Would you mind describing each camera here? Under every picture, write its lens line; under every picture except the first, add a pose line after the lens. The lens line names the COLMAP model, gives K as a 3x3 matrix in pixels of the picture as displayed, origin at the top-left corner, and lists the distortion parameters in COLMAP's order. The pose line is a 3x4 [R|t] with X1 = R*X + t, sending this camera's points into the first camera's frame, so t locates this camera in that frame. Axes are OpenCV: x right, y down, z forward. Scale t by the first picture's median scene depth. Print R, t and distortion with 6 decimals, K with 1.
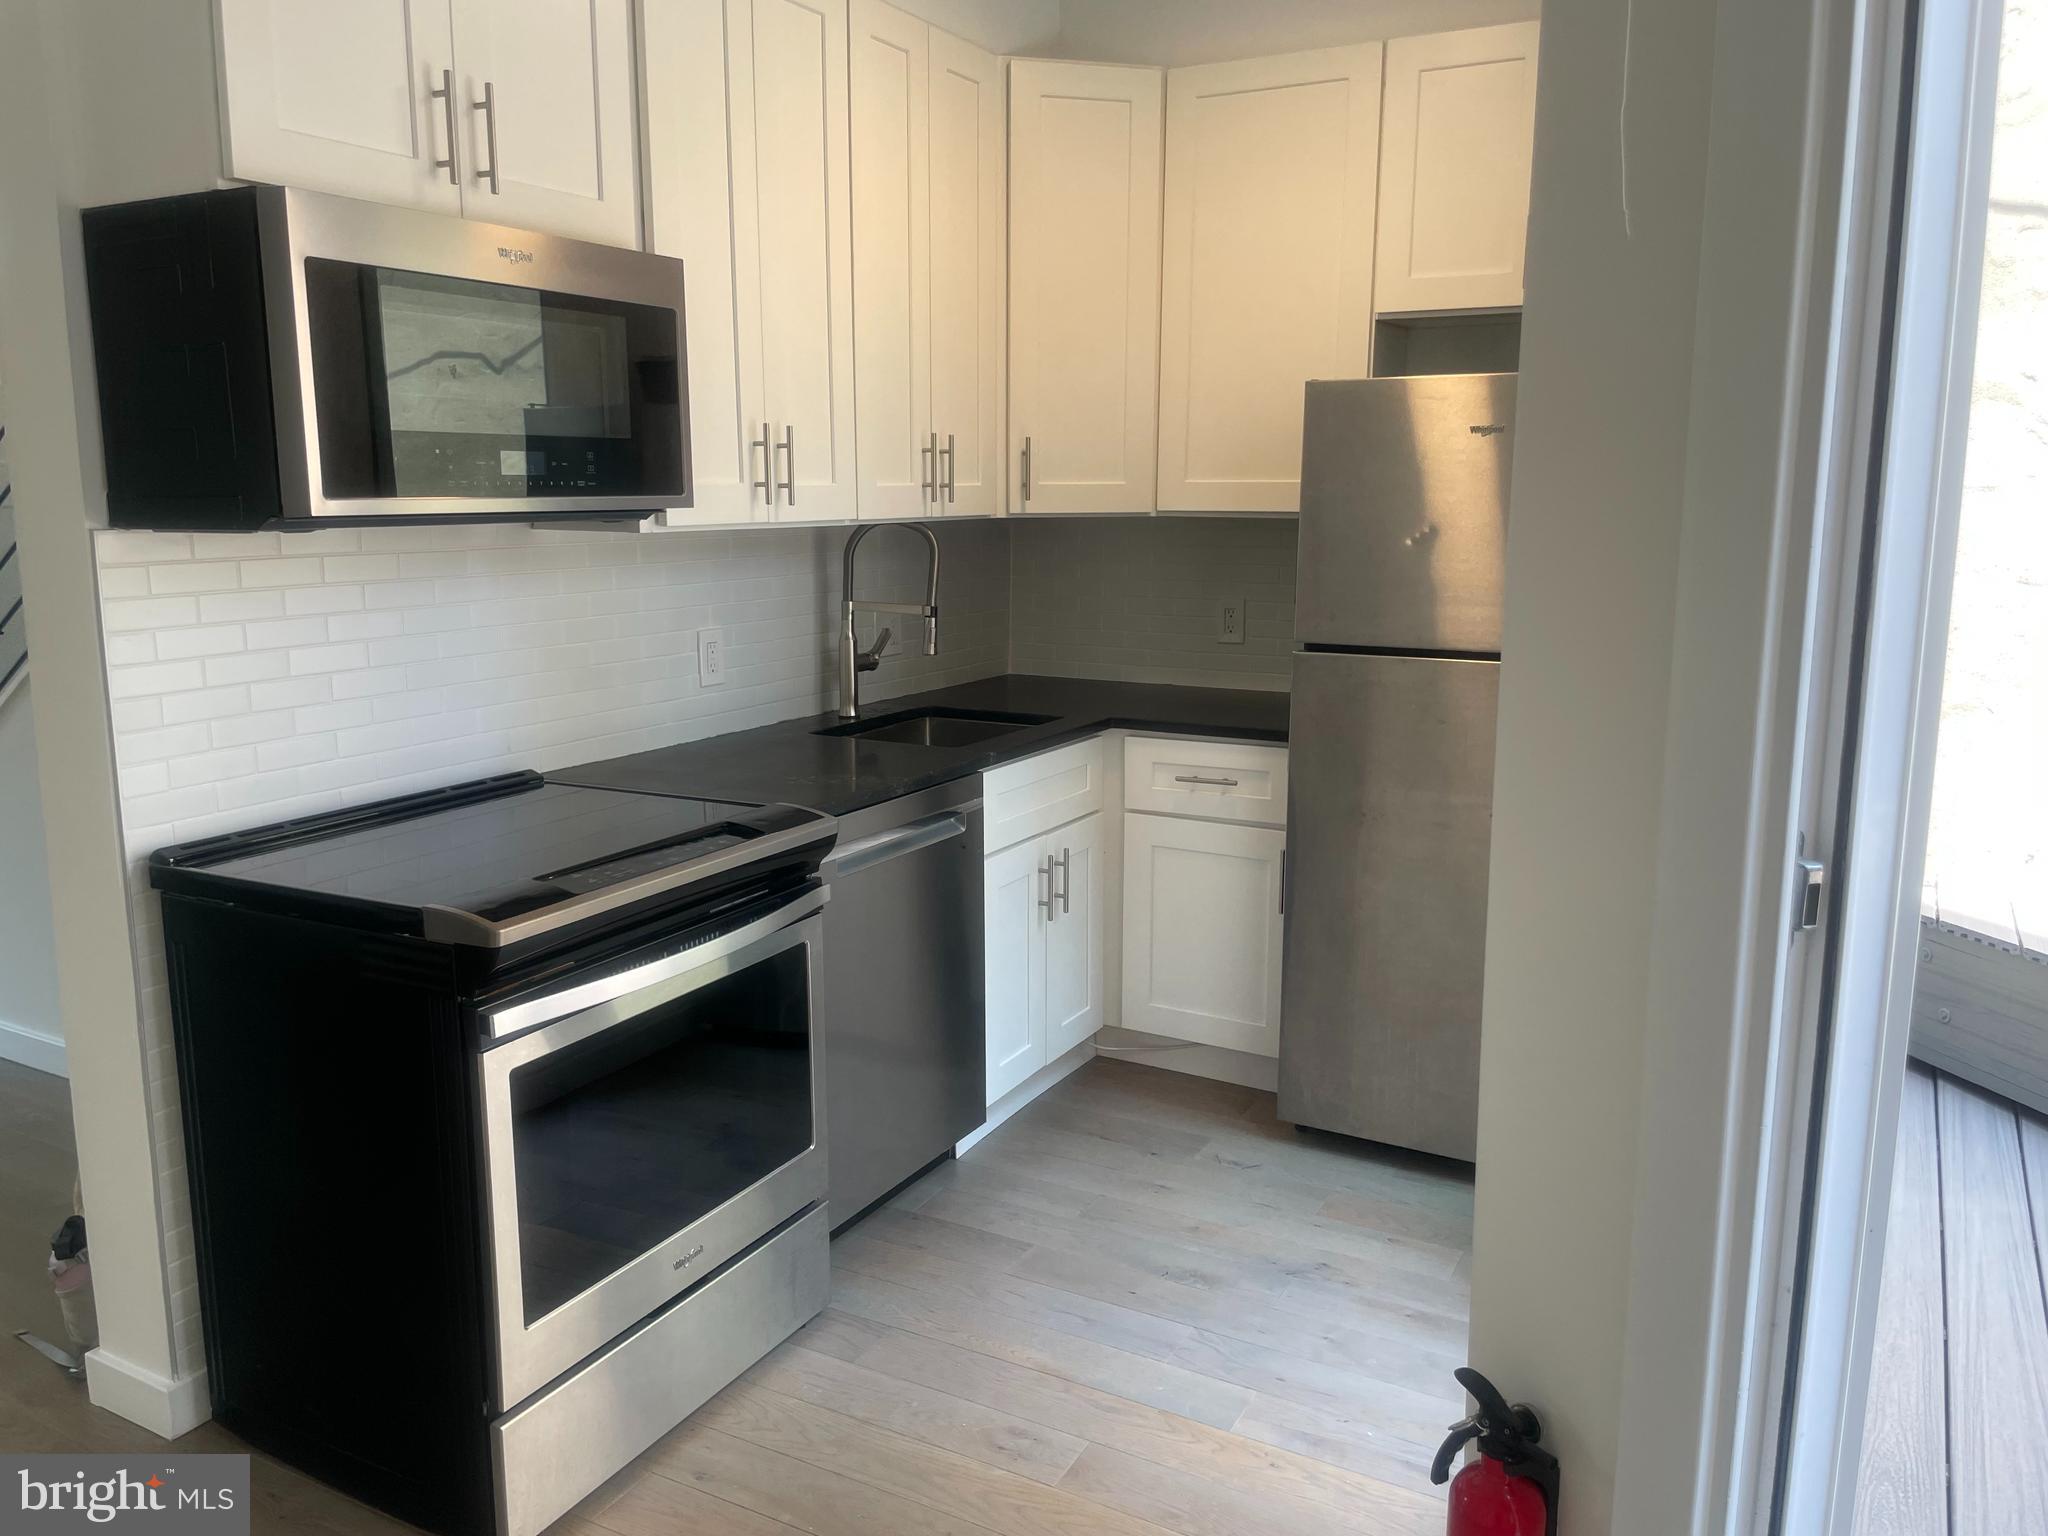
lens RADIAL K [[1567.7, 0, 1012.6], [0, 1567.7, 761.9], [0, 0, 1]] dist [0.074722, -0.120270]
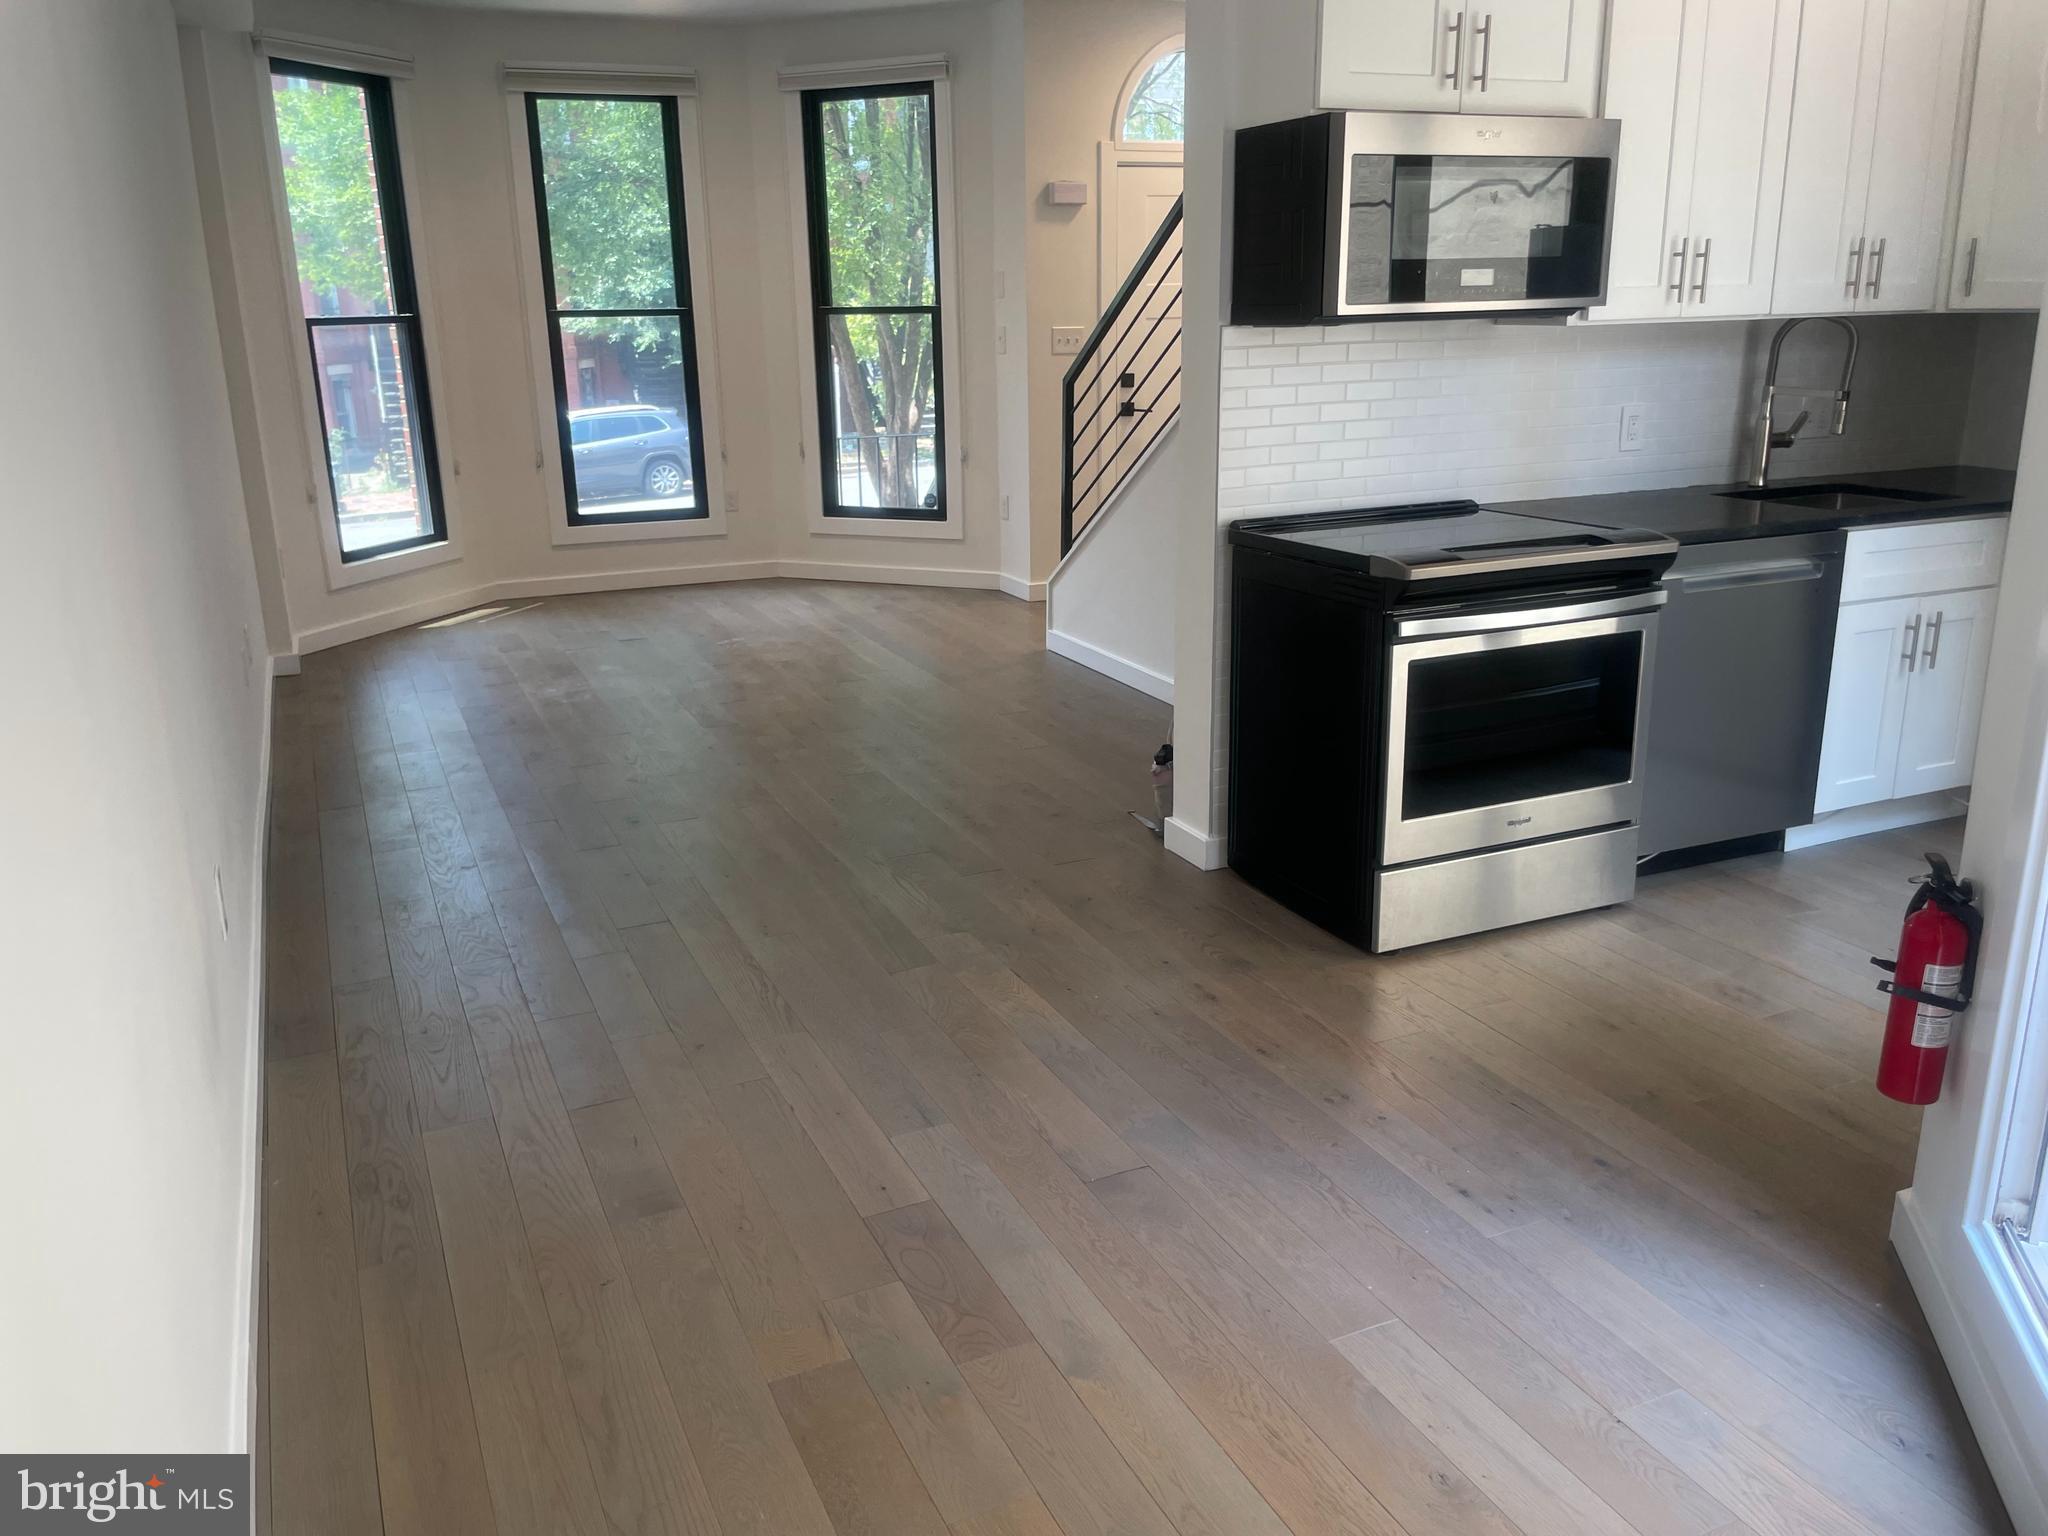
lens RADIAL K [[1567.7, 0, 1012.6], [0, 1567.7, 761.9], [0, 0, 1]] dist [0.074722, -0.120270]
pose [[0.799137, 0.153589, -0.581198, 0.239836], [-0.086332, 0.986111, 0.141887, 0.076220], [0.594918, -0.063211, 0.801297, -0.421863]]
